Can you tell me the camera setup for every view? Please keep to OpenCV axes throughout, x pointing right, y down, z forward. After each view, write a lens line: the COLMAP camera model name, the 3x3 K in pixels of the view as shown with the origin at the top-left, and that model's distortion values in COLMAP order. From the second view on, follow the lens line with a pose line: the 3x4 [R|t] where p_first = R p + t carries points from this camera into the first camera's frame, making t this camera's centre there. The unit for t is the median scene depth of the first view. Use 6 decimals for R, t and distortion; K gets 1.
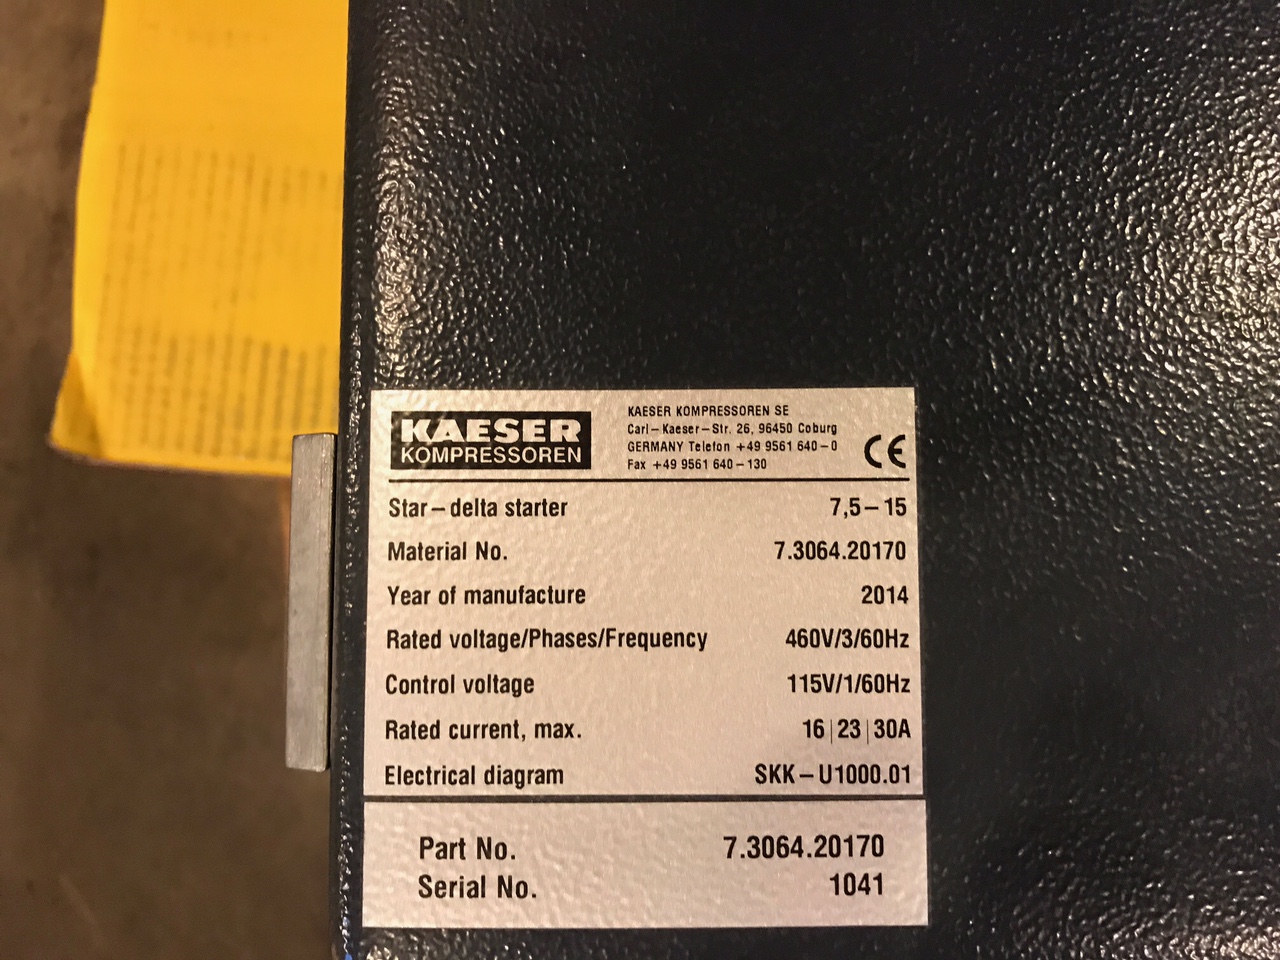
lens RADIAL K [[1067.3, 0, 637.7], [0, 1067.3, 477.7], [0, 0, 1]] dist [0.018961, -0.018774]
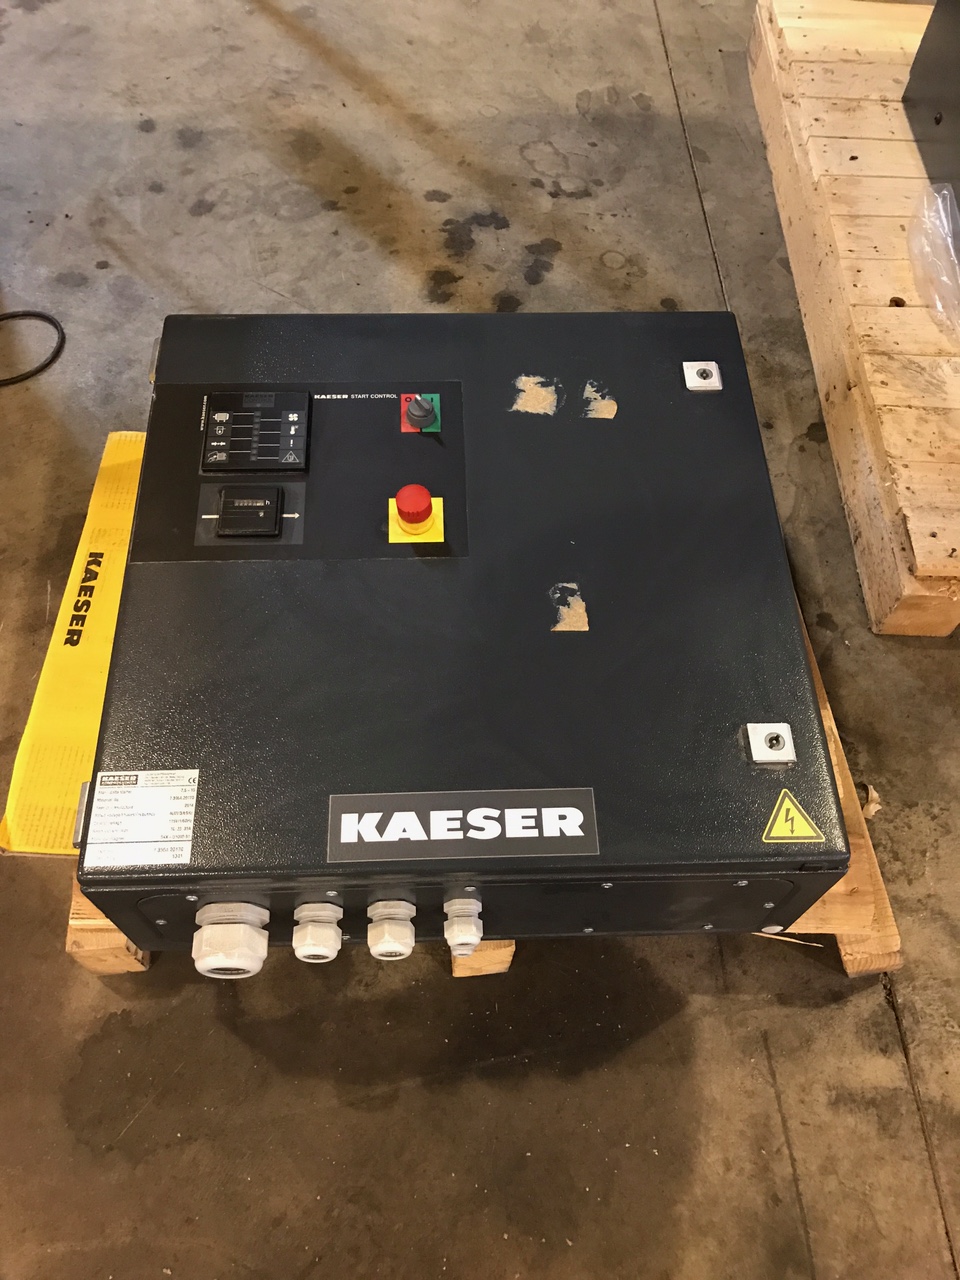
lens RADIAL K [[1067.3, 0, 475.0], [0, 1067.3, 631.7], [0, 0, 1]] dist [0.018961, -0.018774]
pose [[0.999339, -0.021702, 0.029148, 0.634122], [0.031960, 0.906629, -0.420716, 0.673876], [-0.017296, 0.421370, 0.906724, -1.777288]]
